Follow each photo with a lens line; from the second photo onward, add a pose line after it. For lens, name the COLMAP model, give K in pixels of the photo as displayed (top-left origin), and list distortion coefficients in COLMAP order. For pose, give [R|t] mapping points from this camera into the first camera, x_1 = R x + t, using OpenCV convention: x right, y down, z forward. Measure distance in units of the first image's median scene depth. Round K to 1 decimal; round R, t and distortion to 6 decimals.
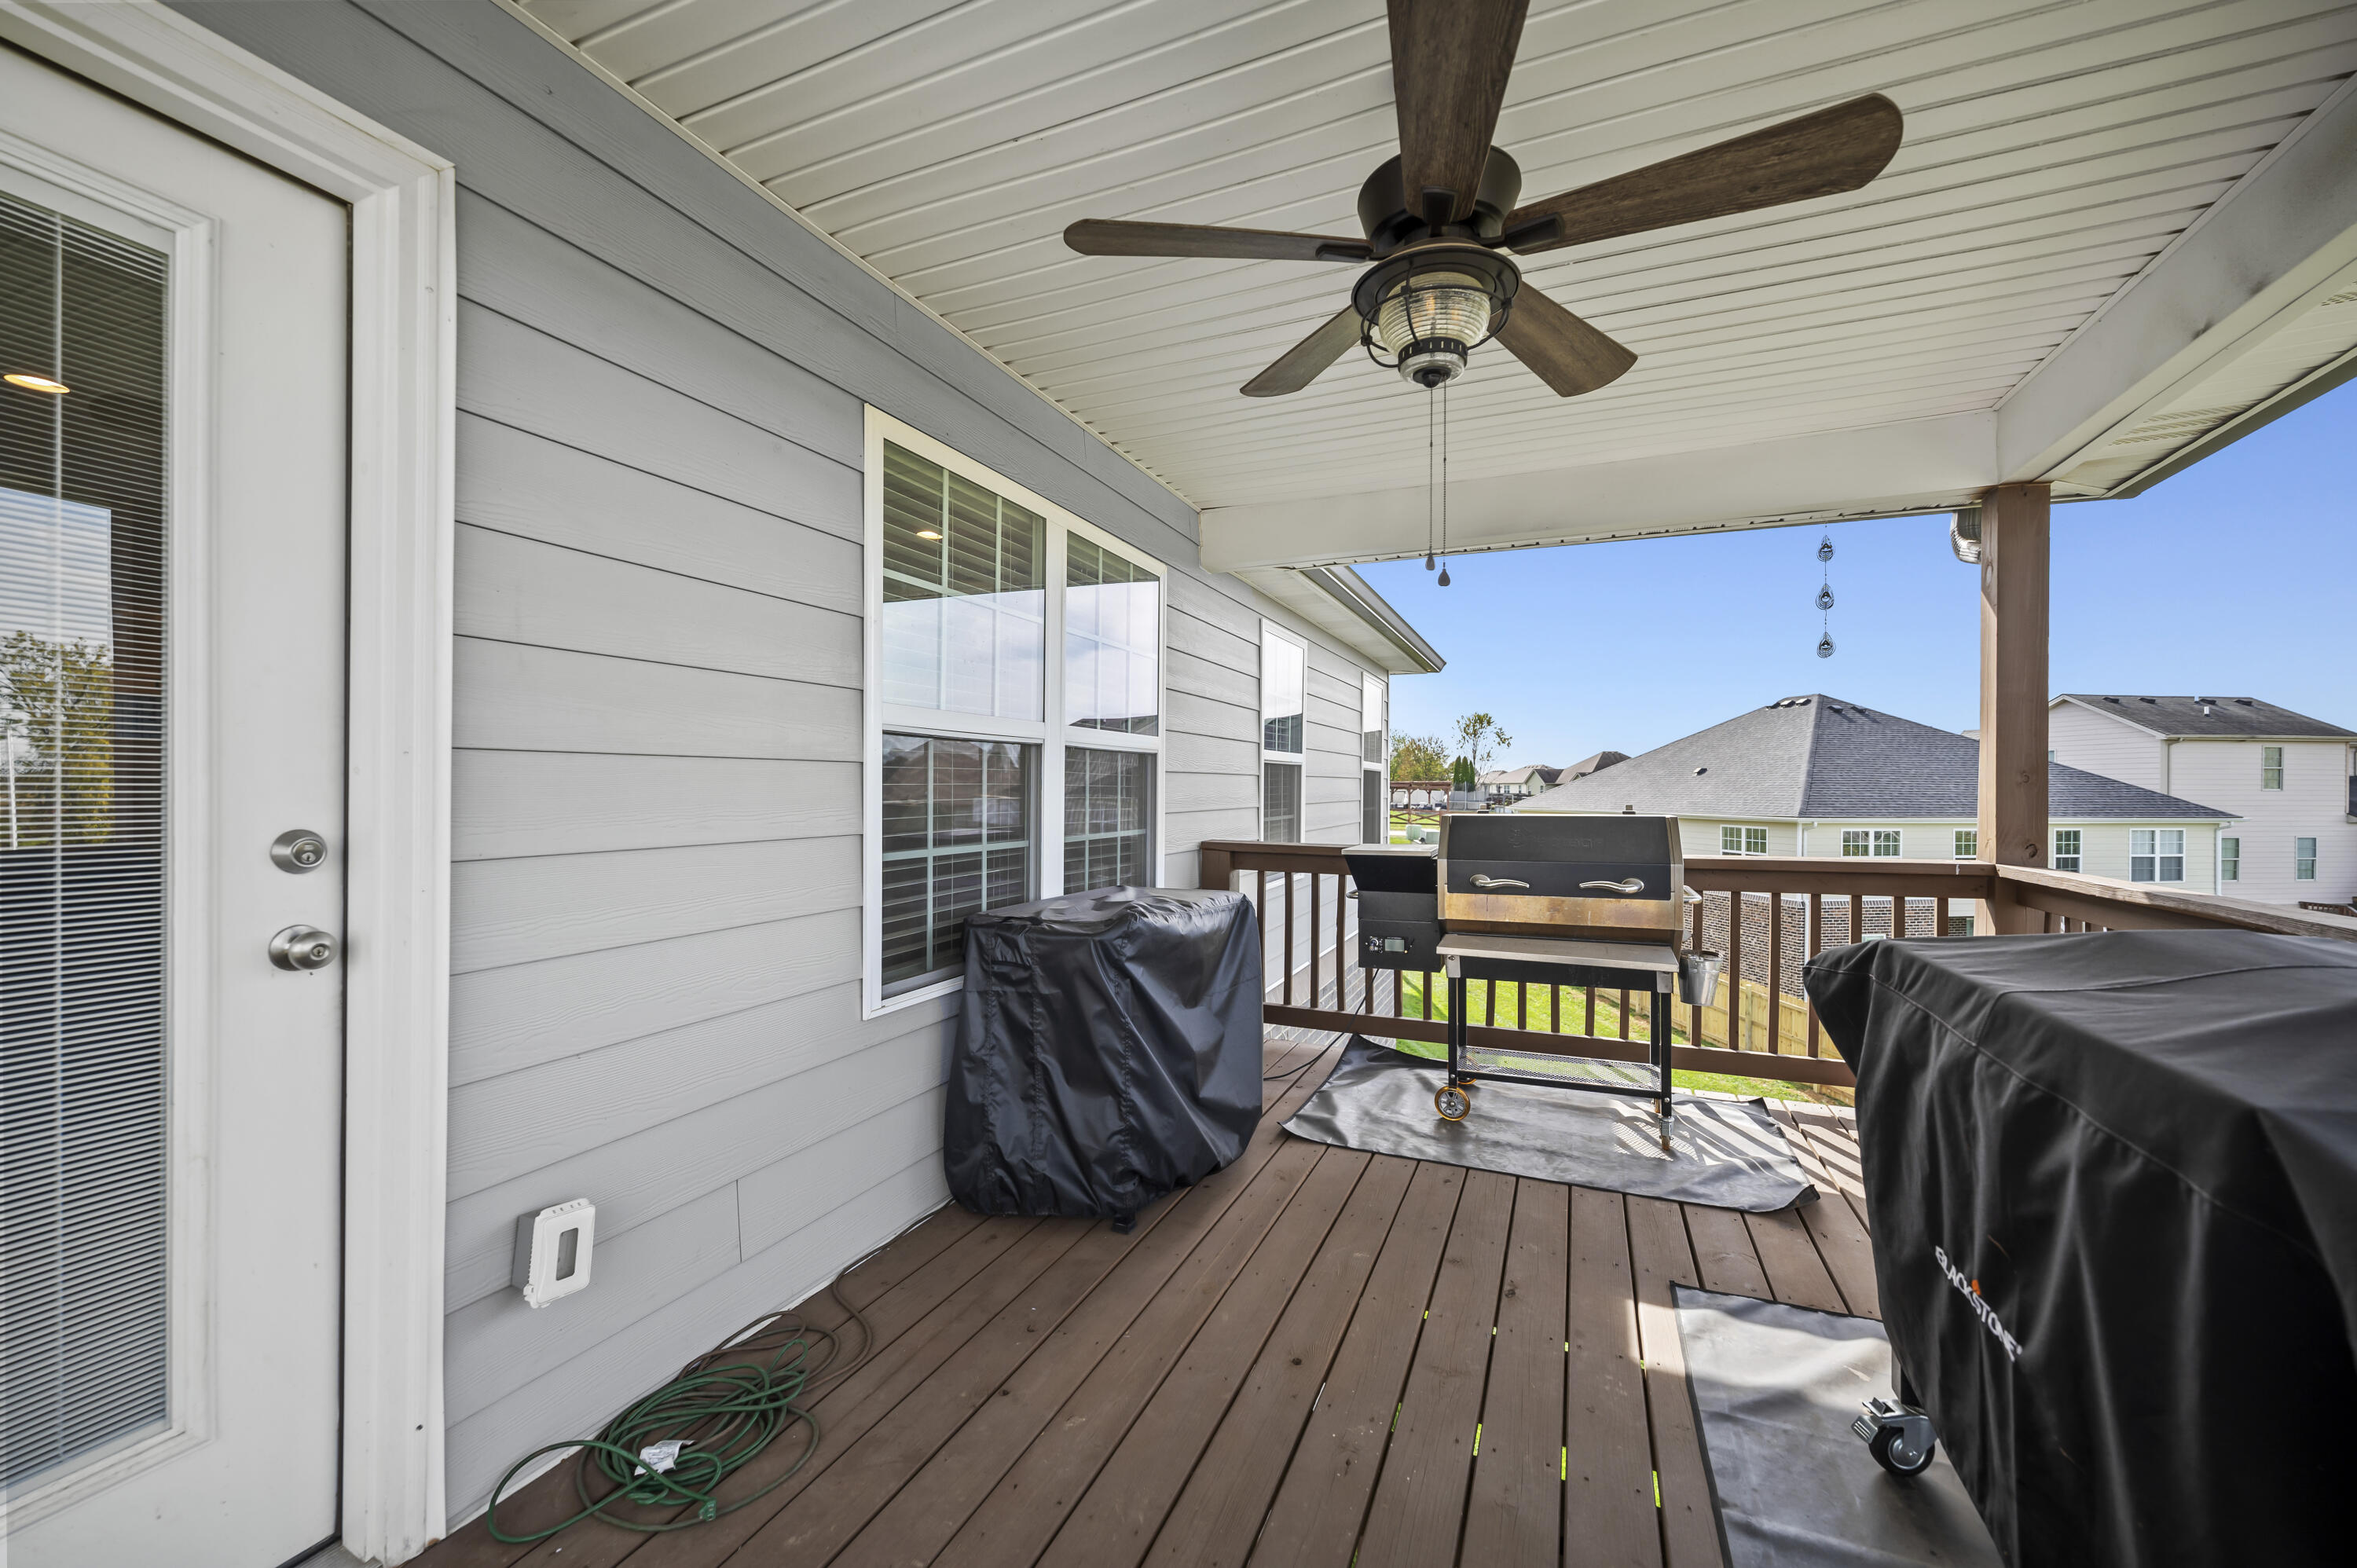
lens RADIAL K [[938.6, 0, 1169.5], [0, 938.6, 792.8], [0, 0, 1]] dist [-0.002761, 0.000204]
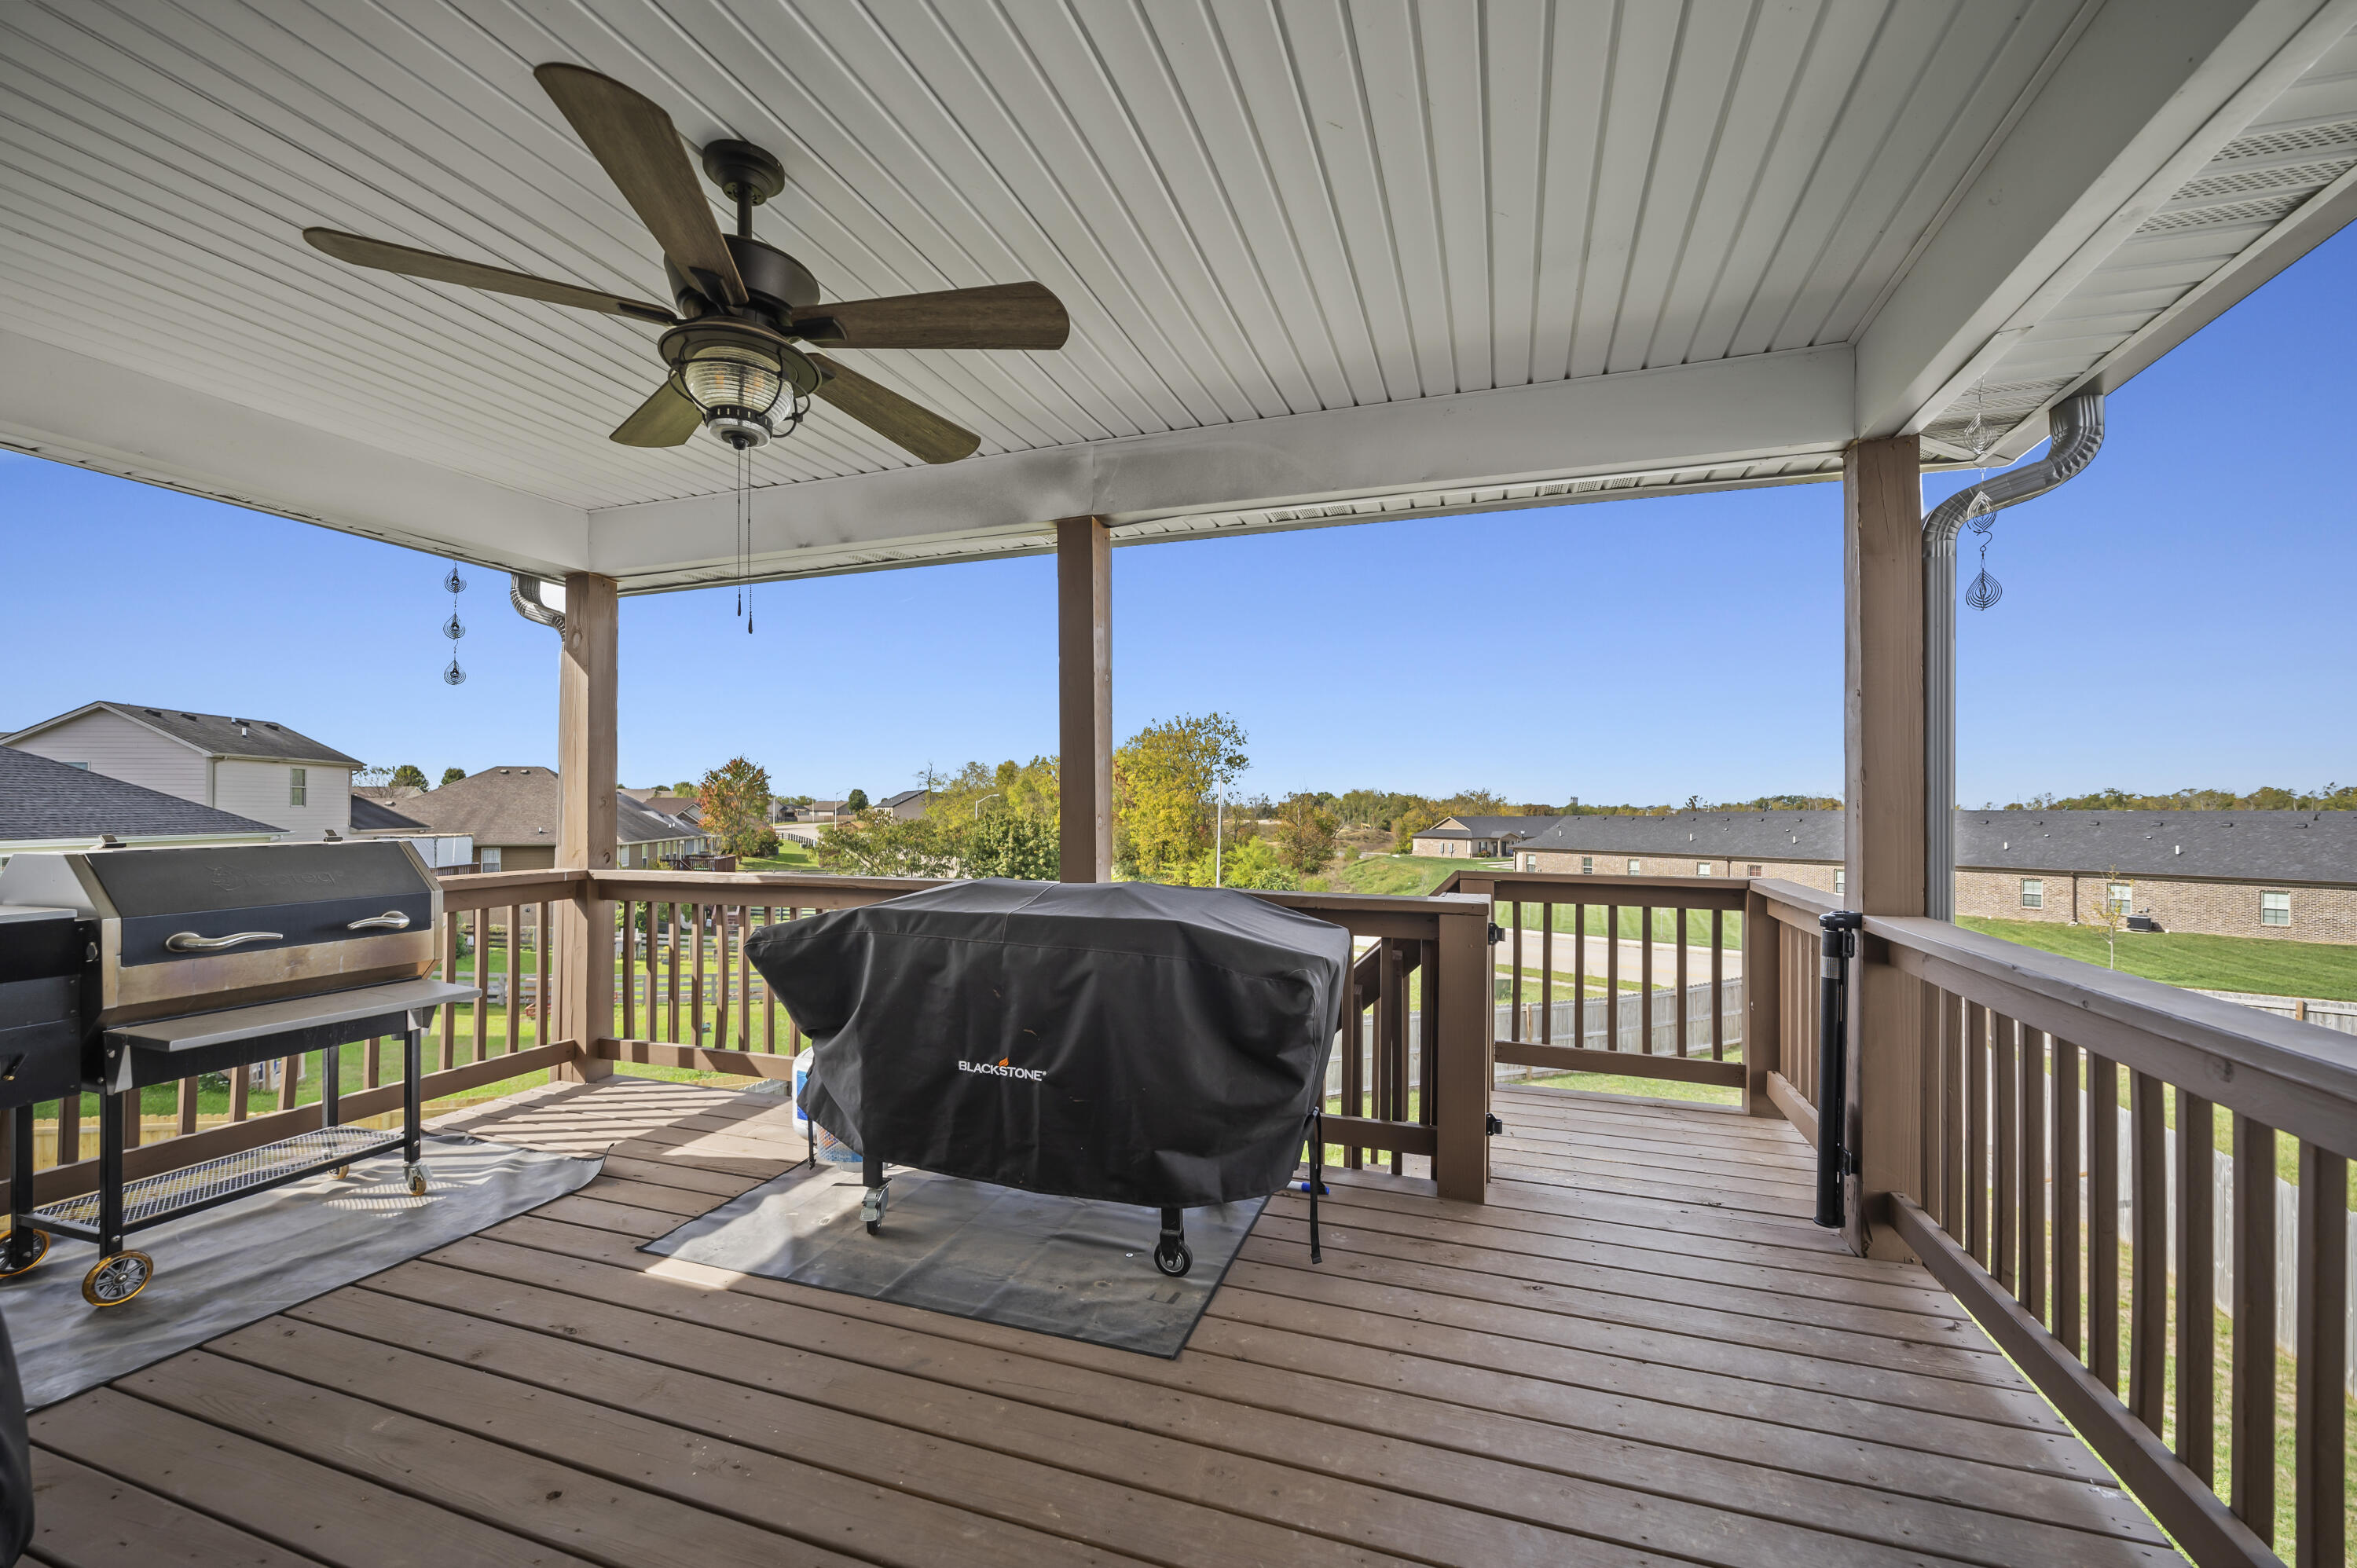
lens RADIAL K [[938.6, 0, 1175.8], [0, 938.6, 798.0], [0, 0, 1]] dist [-0.002761, 0.000204]
pose [[-0.080317, 0.010198, 0.996717, -0.462297], [0.000800, 0.999948, -0.010167, -0.006846], [-0.996769, -0.000020, -0.080321, 0.314033]]
